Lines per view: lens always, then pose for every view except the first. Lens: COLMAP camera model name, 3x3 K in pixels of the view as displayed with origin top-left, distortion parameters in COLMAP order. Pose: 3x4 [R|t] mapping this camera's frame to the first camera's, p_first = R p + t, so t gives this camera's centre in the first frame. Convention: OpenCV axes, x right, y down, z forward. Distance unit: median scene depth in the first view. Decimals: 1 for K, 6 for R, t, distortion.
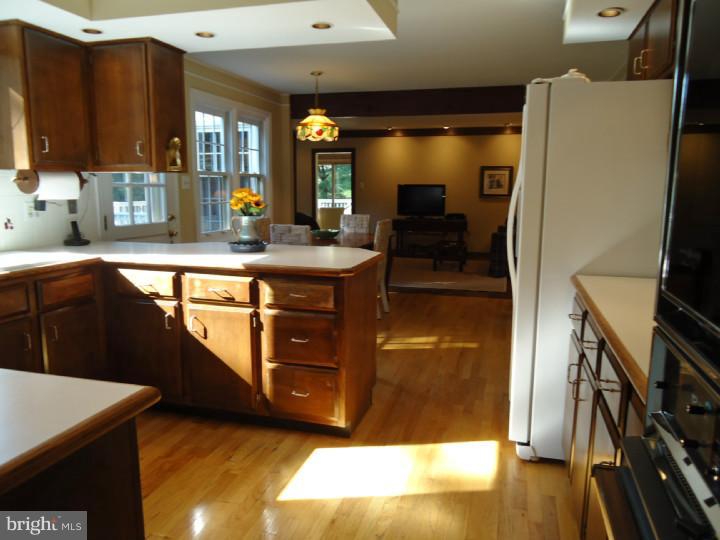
lens RADIAL K [[520.2, 0, 360.0], [0, 520.2, 270.0], [0, 0, 1]] dist [-0.005573, 0.004836]
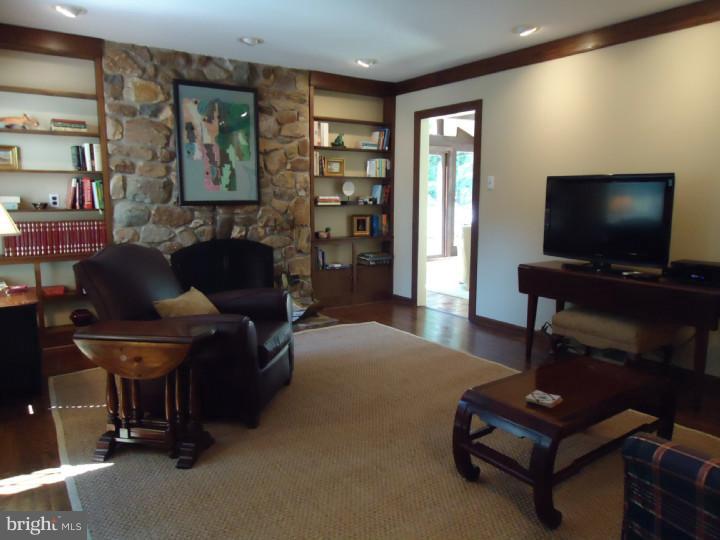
lens RADIAL K [[520.2, 0, 360.0], [0, 520.2, 270.0], [0, 0, 1]] dist [-0.005573, 0.004836]
pose [[0.781449, 0.089276, -0.617549, 0.217697], [-0.097173, 0.995048, 0.020886, -0.091747], [0.616356, 0.043688, 0.786255, 0.628173]]
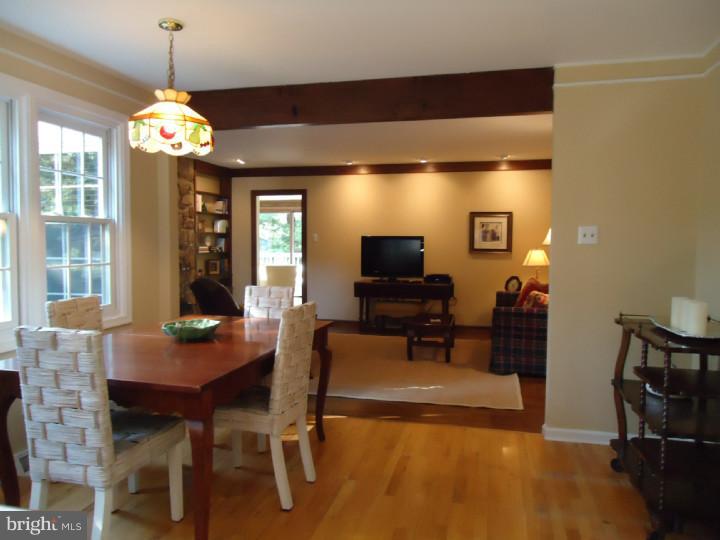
lens RADIAL K [[520.2, 0, 360.0], [0, 520.2, 270.0], [0, 0, 1]] dist [-0.005573, 0.004836]
pose [[0.999397, -0.003050, 0.034598, 0.045924], [0.006447, 0.995114, -0.098520, -0.041931], [-0.034129, 0.098684, 0.994533, 0.260156]]
